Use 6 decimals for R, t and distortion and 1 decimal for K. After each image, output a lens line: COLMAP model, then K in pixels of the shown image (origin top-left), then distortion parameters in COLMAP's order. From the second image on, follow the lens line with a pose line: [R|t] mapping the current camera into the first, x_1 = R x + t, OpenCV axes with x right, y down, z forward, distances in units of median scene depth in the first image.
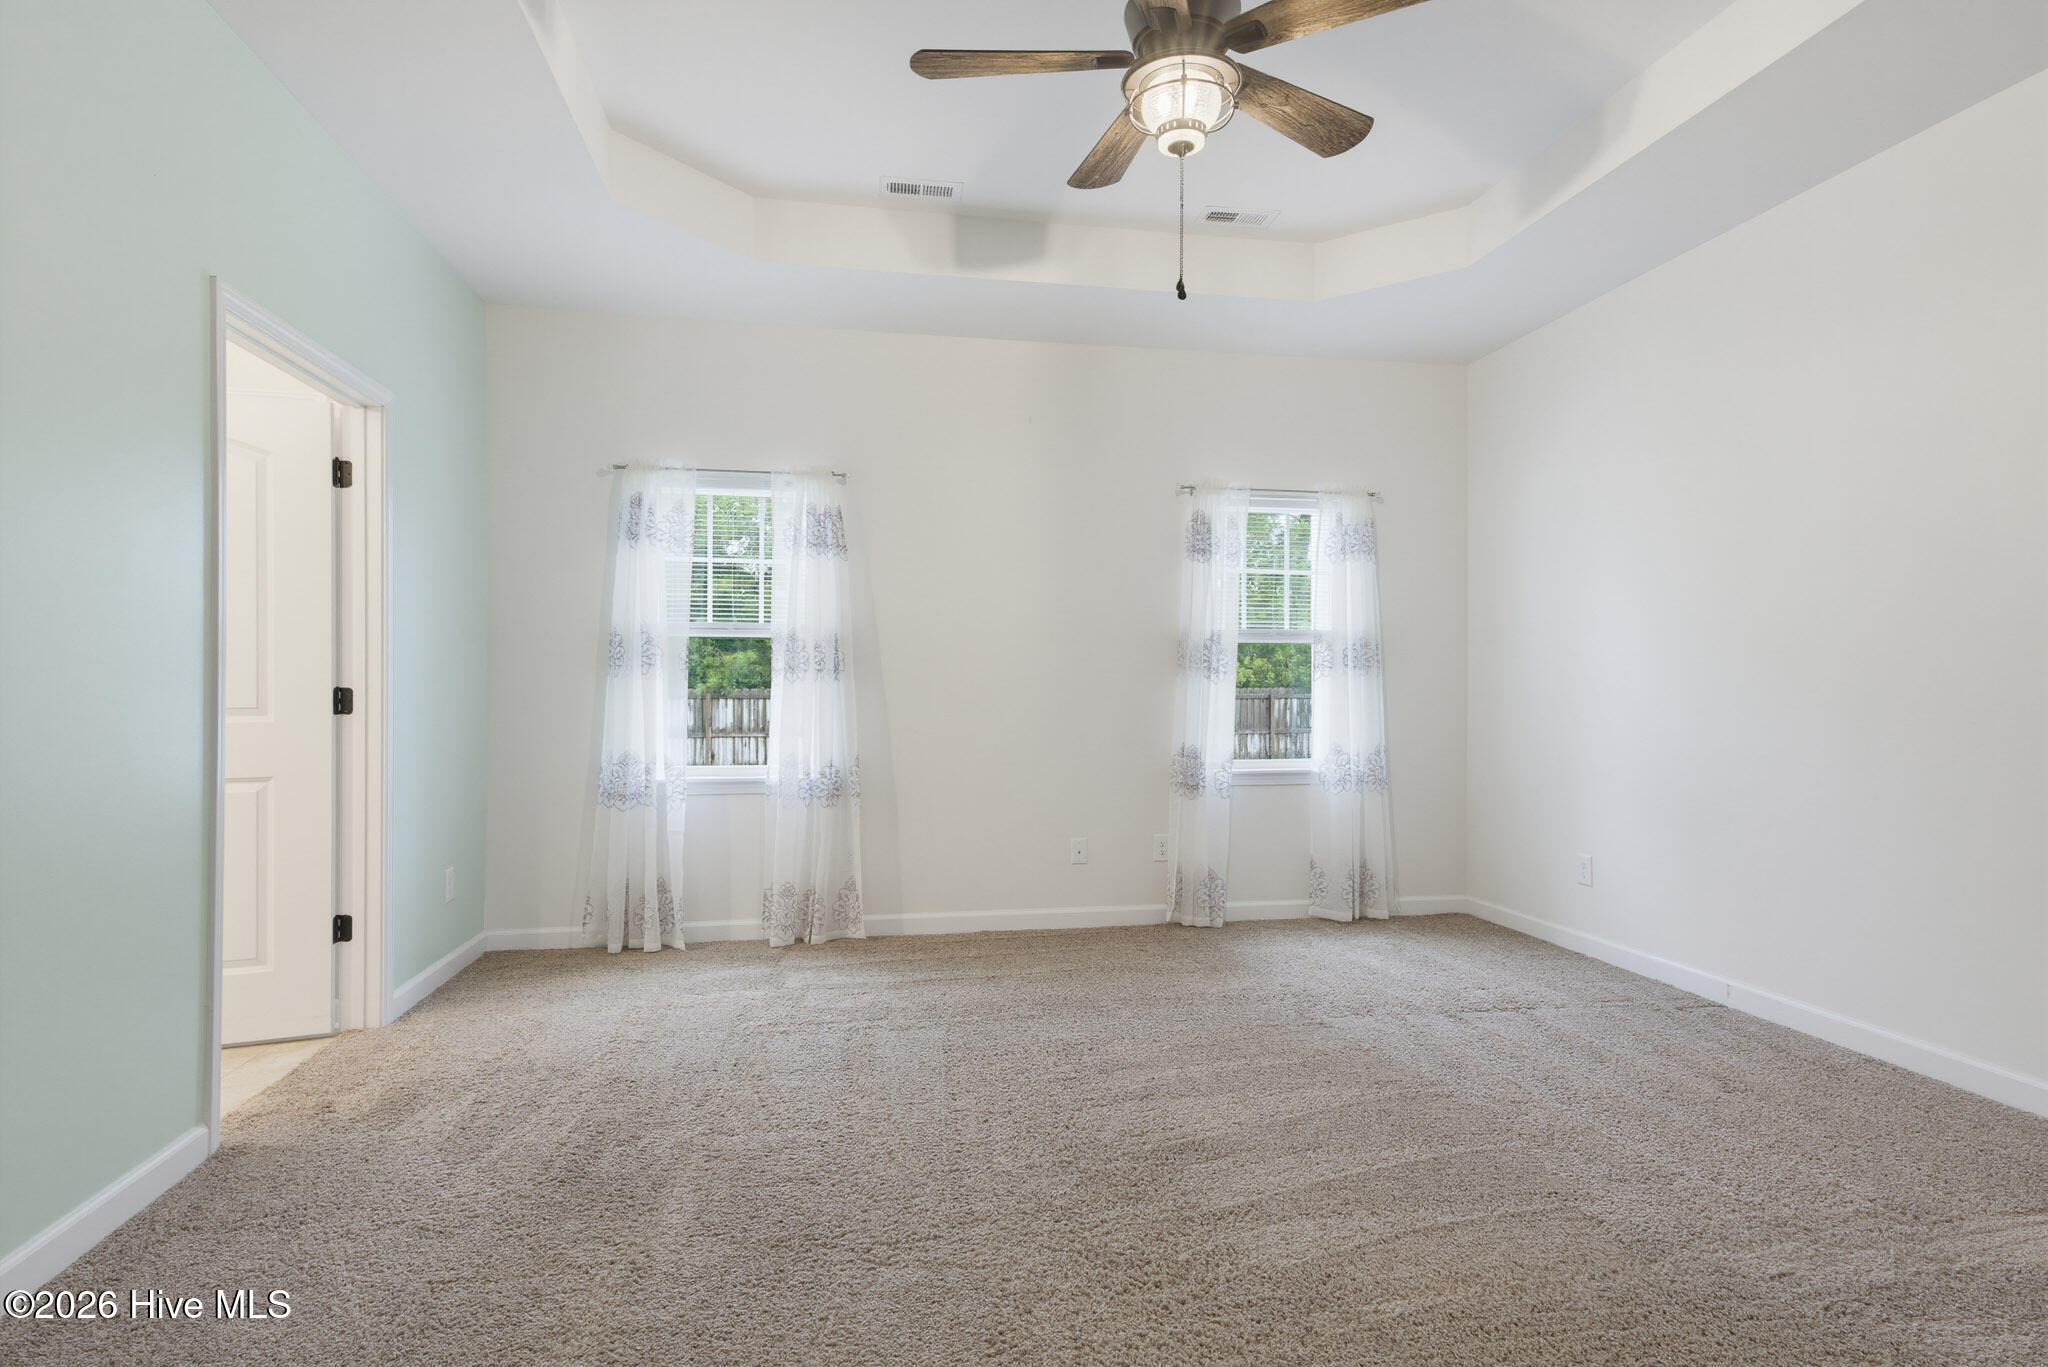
lens RADIAL K [[1064.0, 0, 1024.0], [0, 1064.0, 683.5], [0, 0, 1]] dist [0.032364, -0.000023]
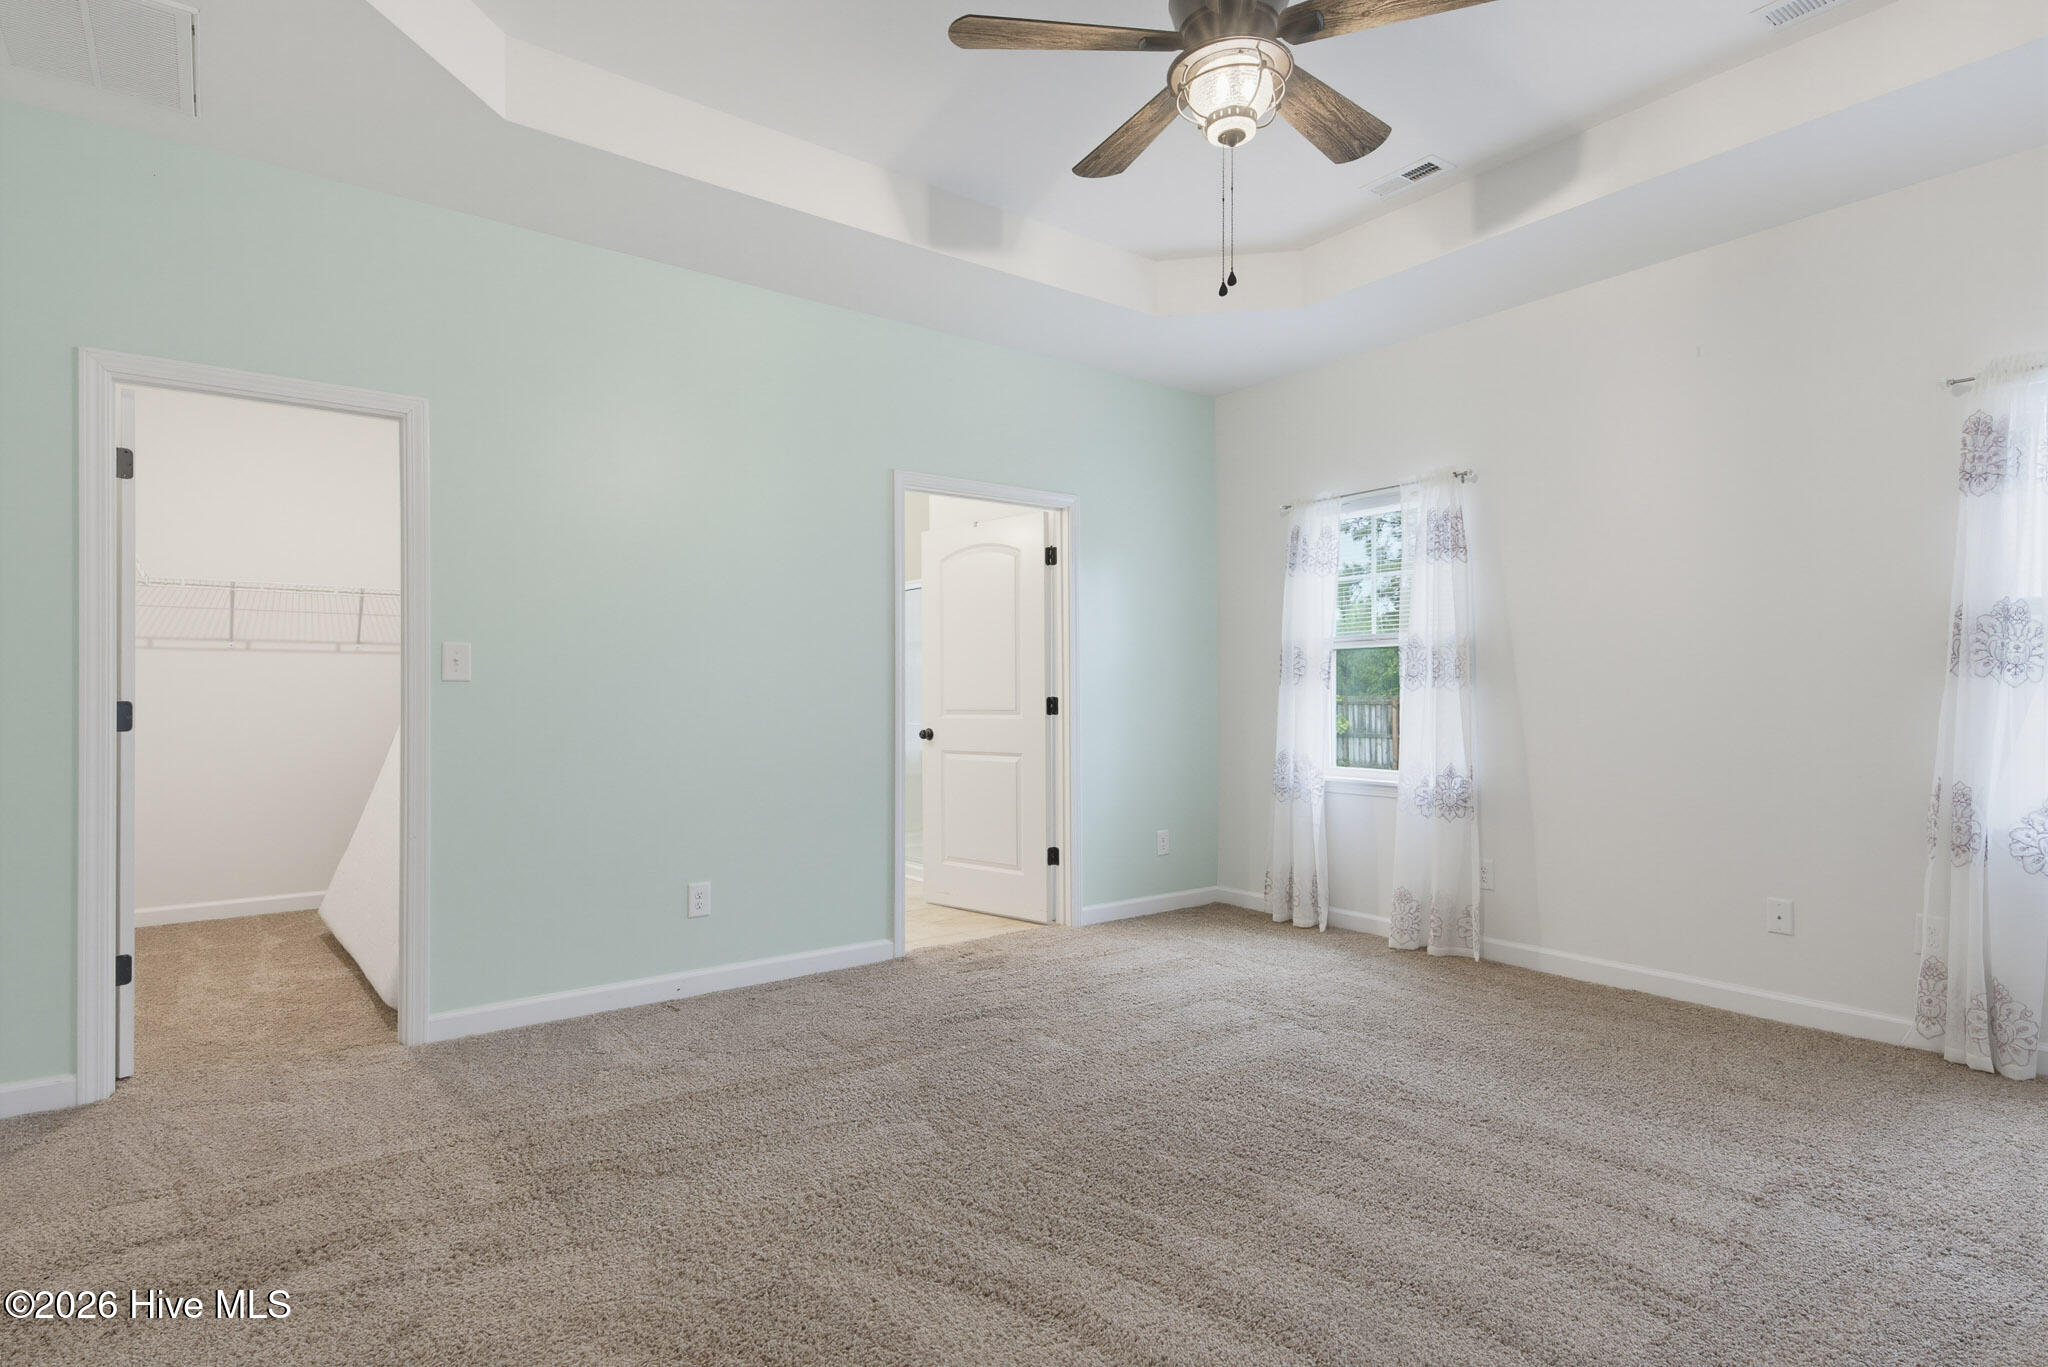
lens RADIAL K [[1031.1, 0, 1027.0], [0, 1031.1, 694.9], [0, 0, 1]] dist [0.001283, -0.000193]
pose [[0.459662, -0.004870, -0.888081, 0.487976], [0.007969, 0.999967, -0.001358, 0.001535], [0.888058, -0.006453, 0.459686, 0.231411]]
